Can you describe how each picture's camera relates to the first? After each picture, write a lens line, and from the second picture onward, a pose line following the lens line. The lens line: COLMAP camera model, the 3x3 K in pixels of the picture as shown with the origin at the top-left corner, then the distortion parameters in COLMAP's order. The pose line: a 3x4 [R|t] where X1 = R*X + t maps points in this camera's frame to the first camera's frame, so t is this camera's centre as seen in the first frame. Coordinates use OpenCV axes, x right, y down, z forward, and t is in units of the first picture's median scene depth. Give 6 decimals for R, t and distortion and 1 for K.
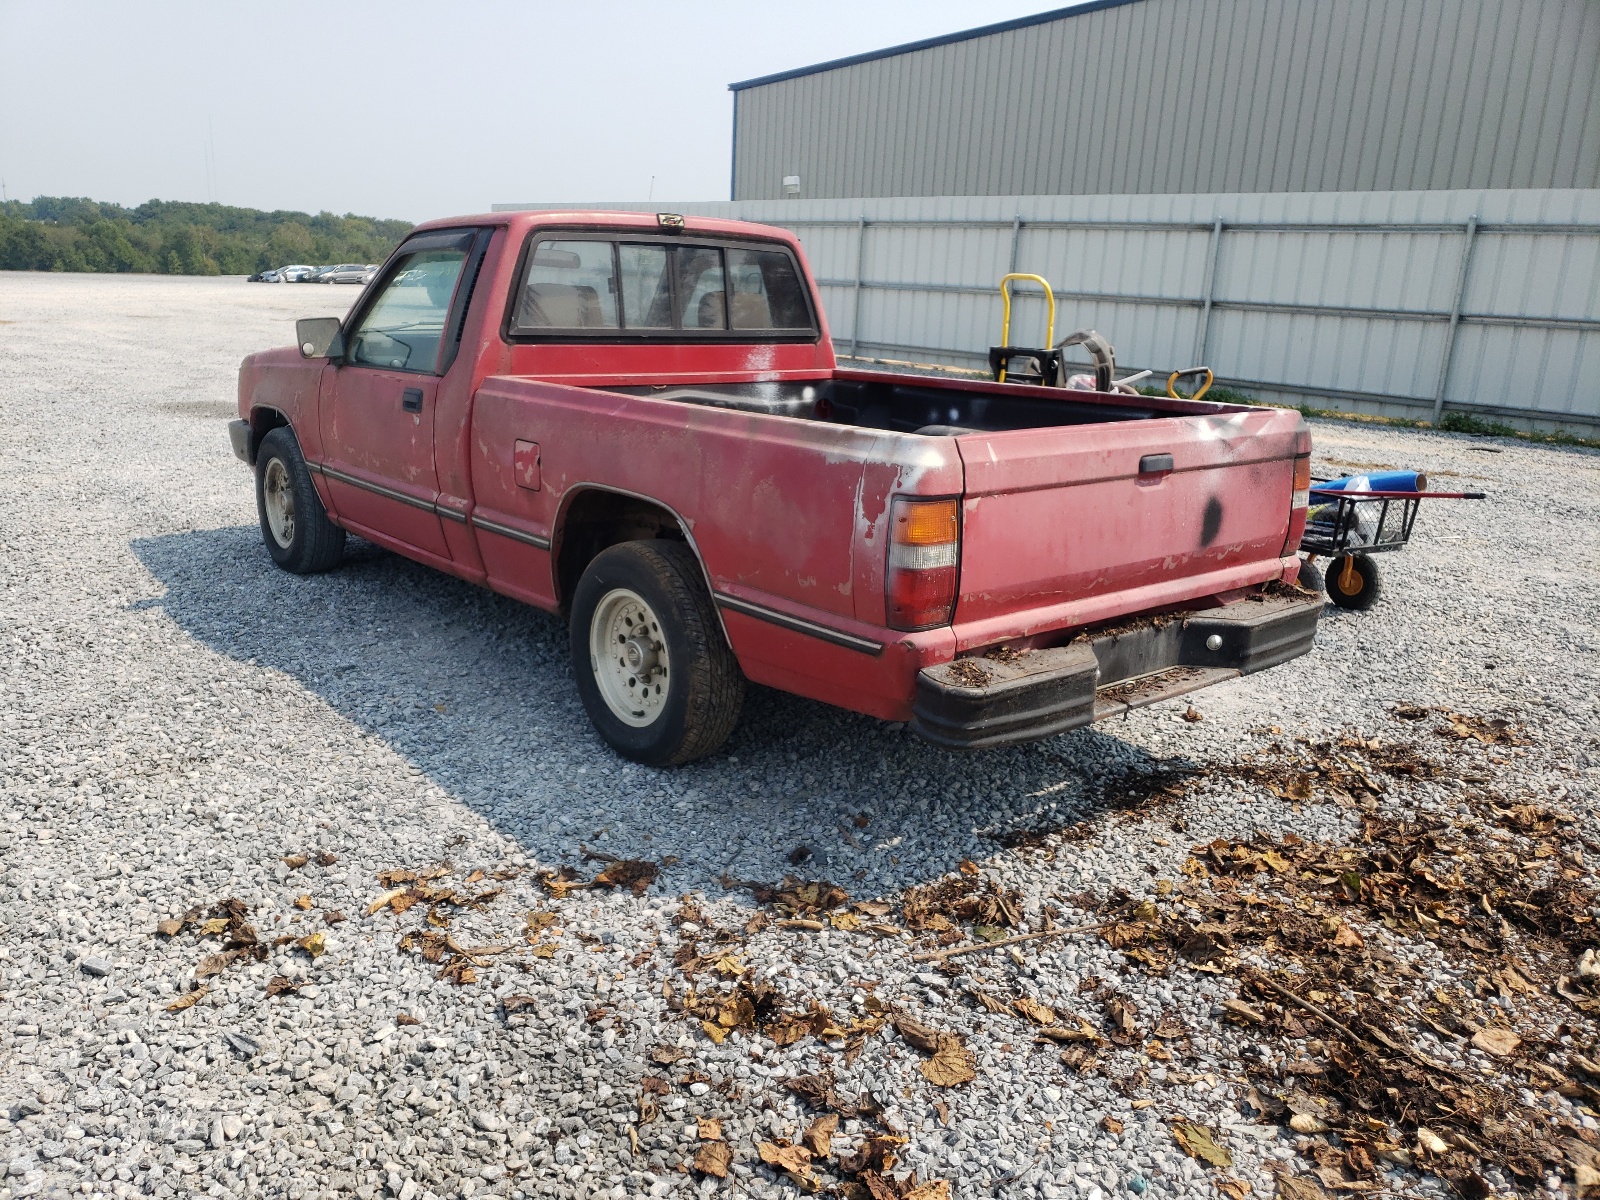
lens RADIAL K [[1272.3, 0, 773.0], [0, 1272.3, 592.7], [0, 0, 1]] dist [0.017487, 0.000949]
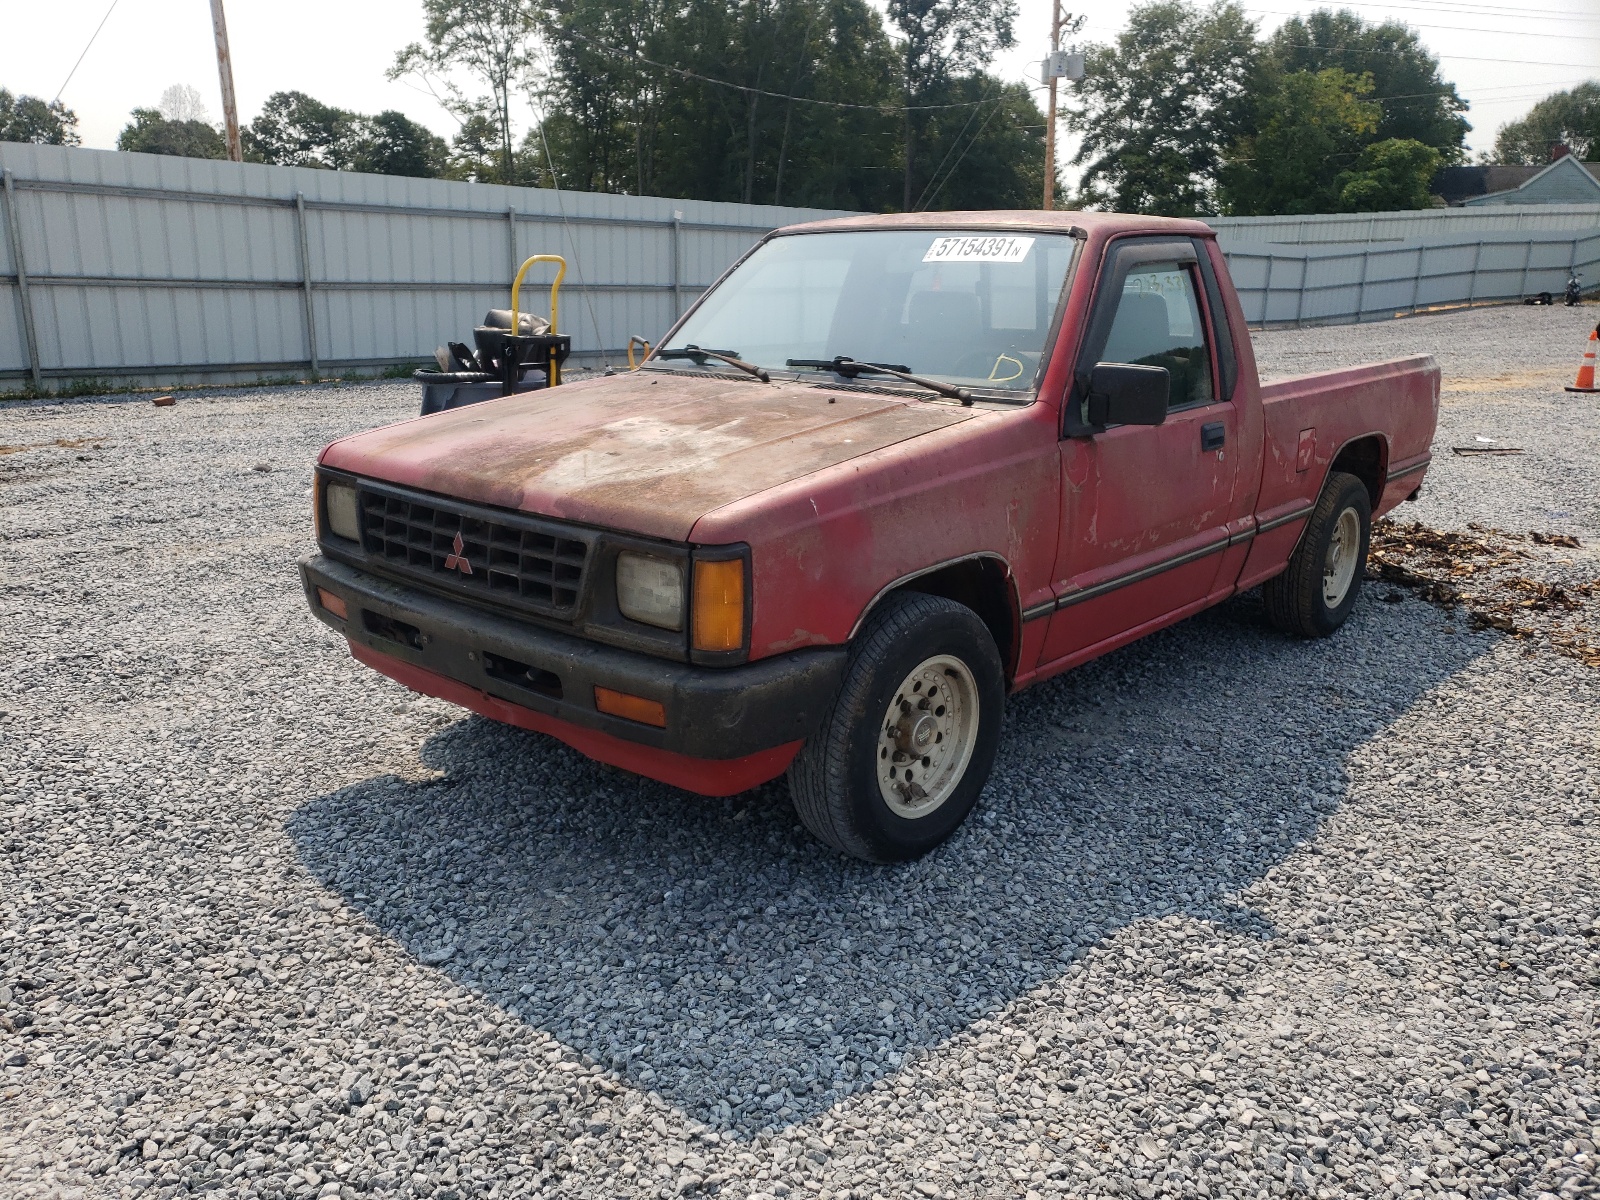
lens RADIAL K [[1272.3, 0, 793.7], [0, 1272.3, 591.7], [0, 0, 1]] dist [0.017487, 0.000949]
pose [[-0.169125, -0.289098, 0.942242, -0.636713], [0.215787, 0.921957, 0.321606, -0.239763], [-0.961682, 0.257715, -0.093542, 0.793799]]
